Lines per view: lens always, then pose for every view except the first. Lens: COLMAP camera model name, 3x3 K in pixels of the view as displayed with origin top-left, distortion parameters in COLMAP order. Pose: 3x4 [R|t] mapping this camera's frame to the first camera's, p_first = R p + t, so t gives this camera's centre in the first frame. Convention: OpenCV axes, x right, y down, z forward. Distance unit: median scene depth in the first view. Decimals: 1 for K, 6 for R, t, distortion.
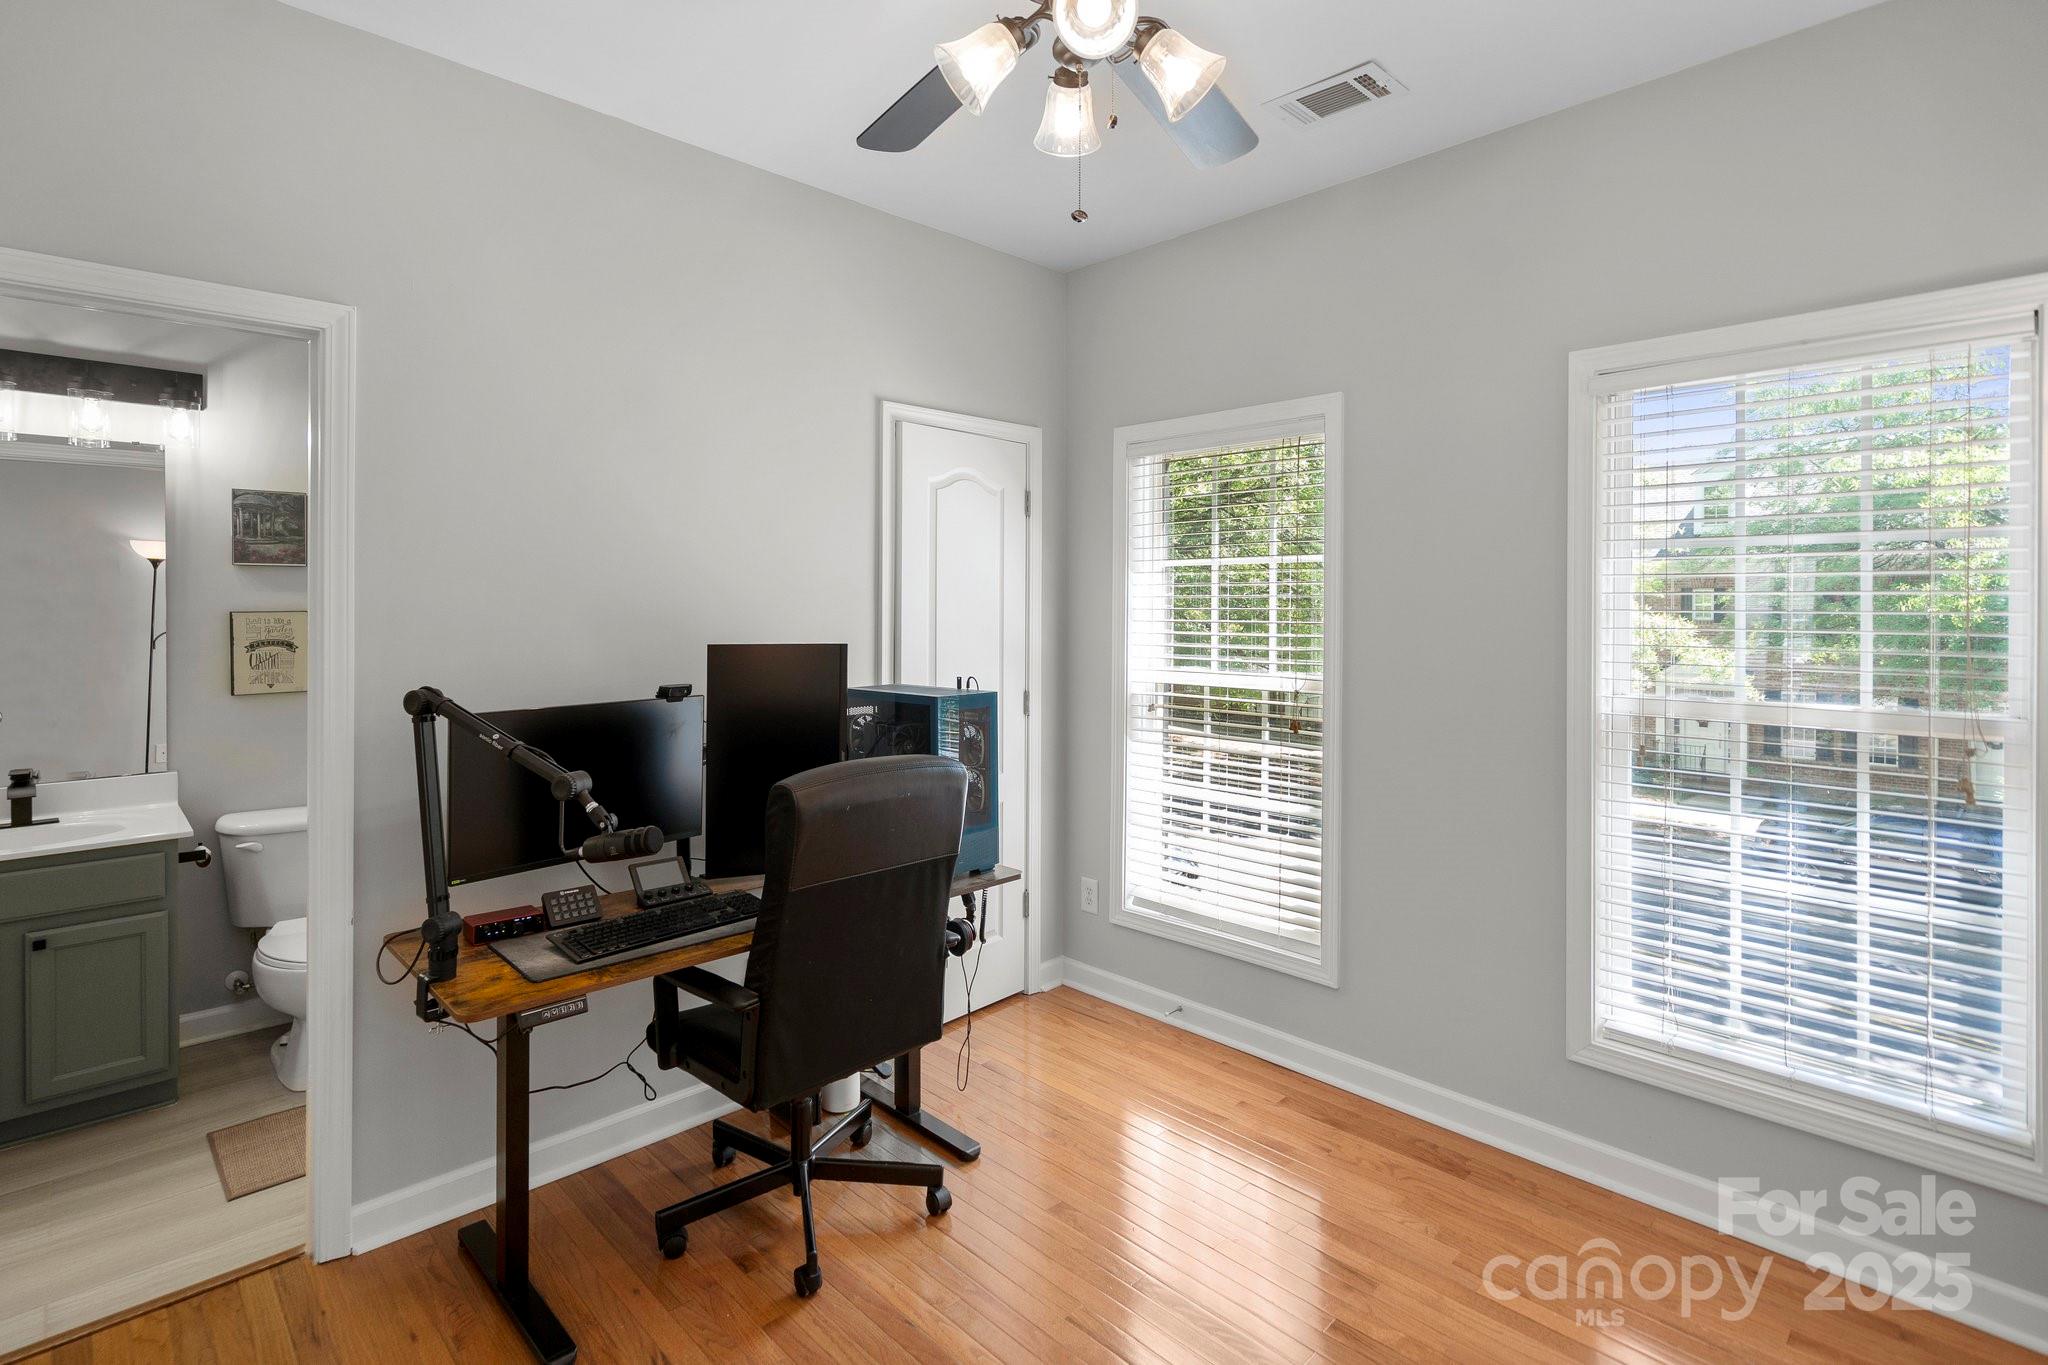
lens RADIAL K [[978.4, 0, 994.0], [0, 978.4, 609.5], [0, 0, 1]] dist [0.000794, -0.000090]
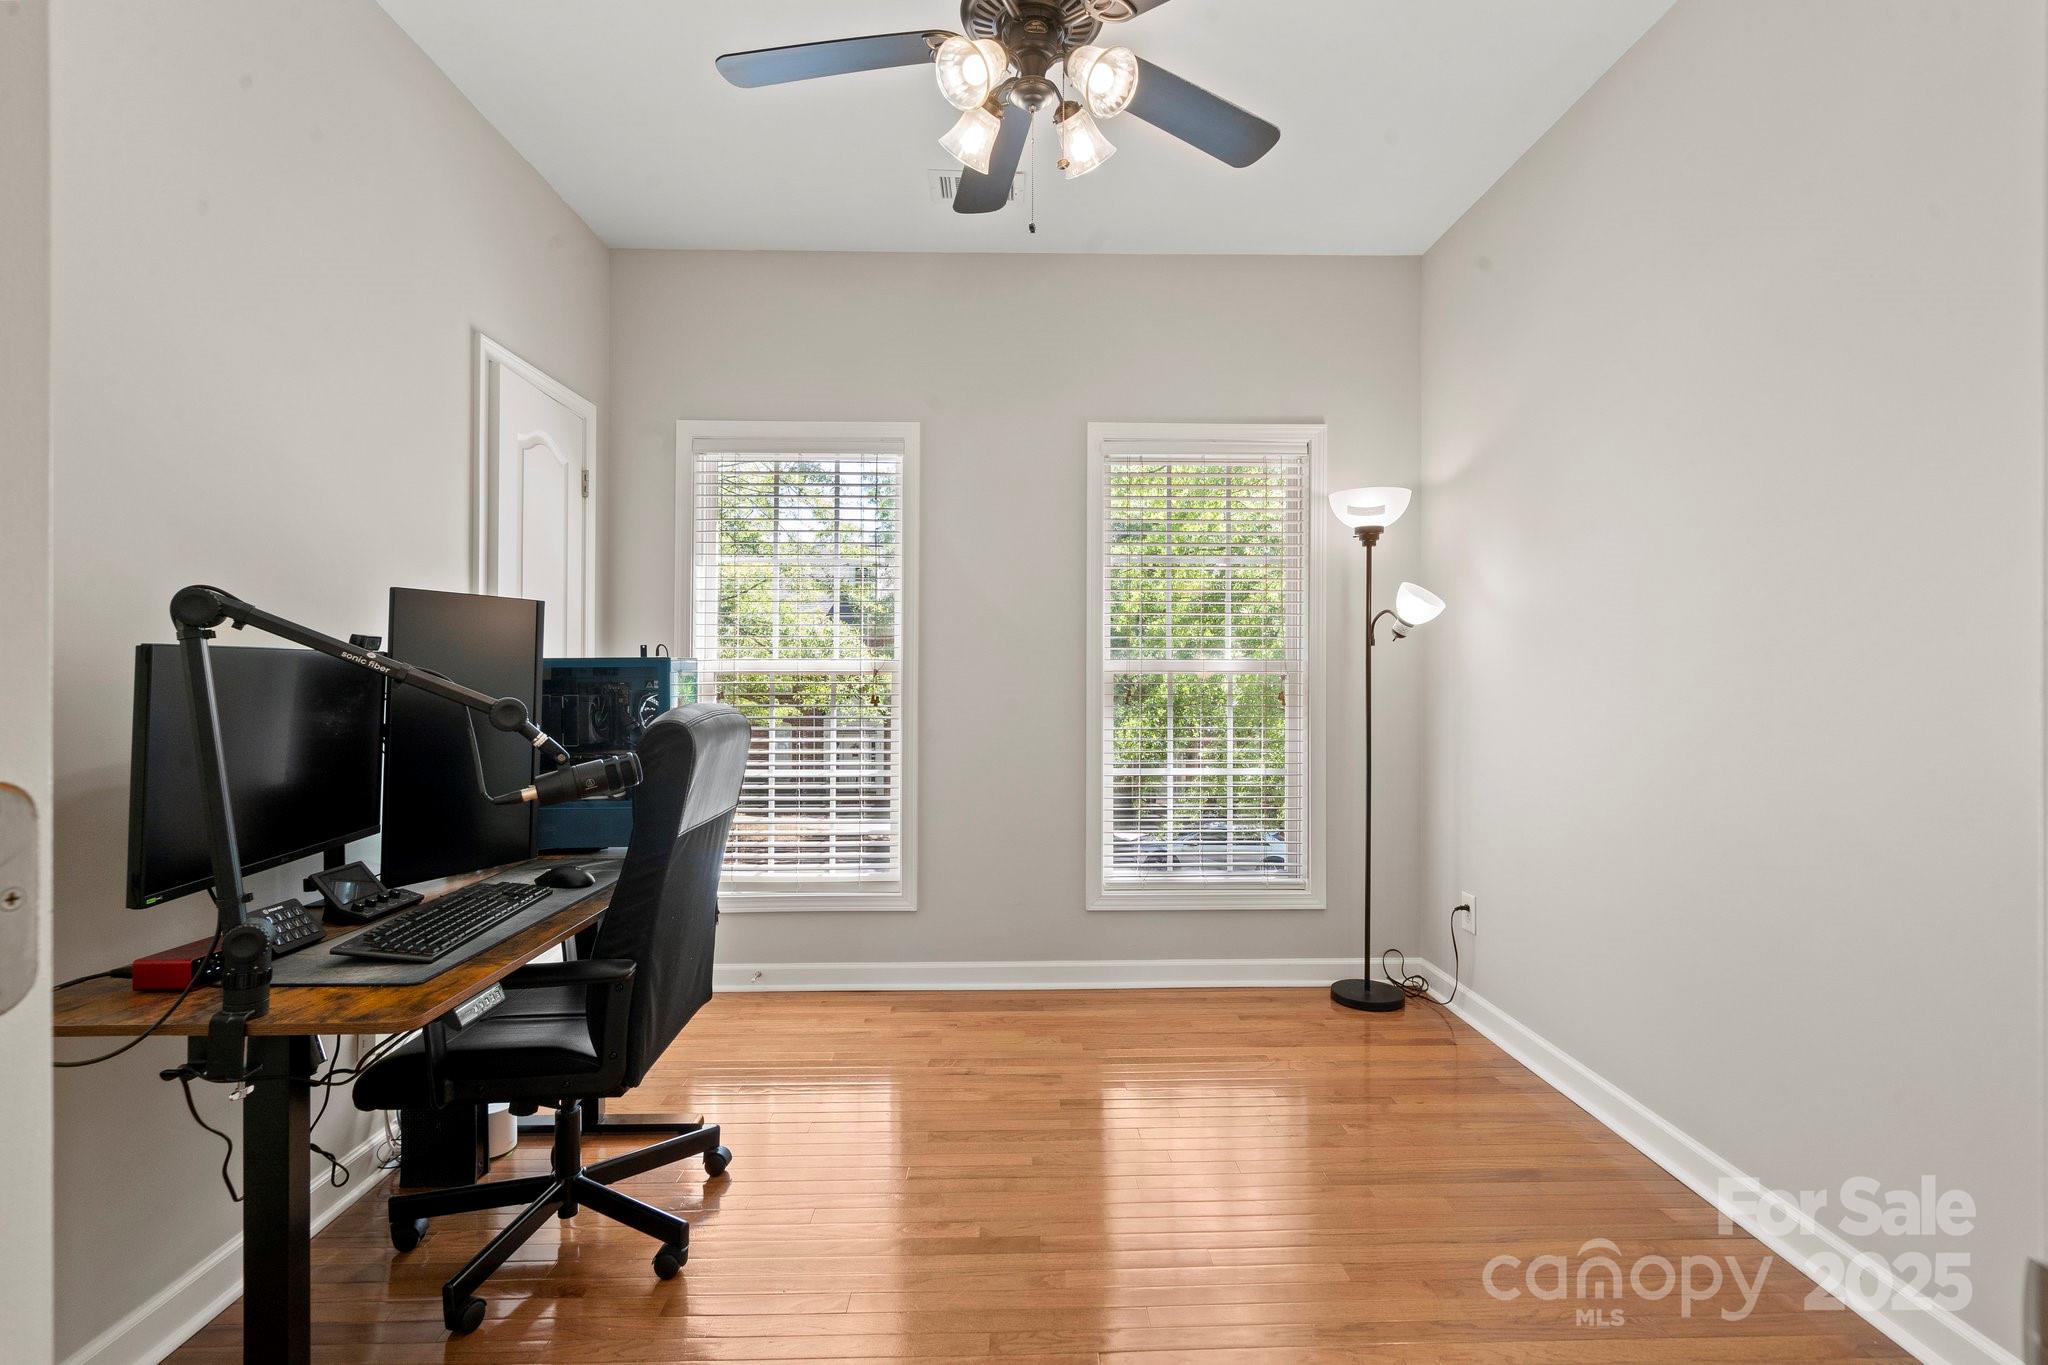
lens RADIAL K [[957.2, 0, 1008.8], [0, 957.2, 660.7], [0, 0, 1]] dist [-0.001603, 0.000376]
pose [[0.677357, 0.006049, 0.735630, -0.477482], [0.002966, 0.999936, -0.010954, 0.095643], [-0.735649, 0.009601, 0.677295, 0.110414]]
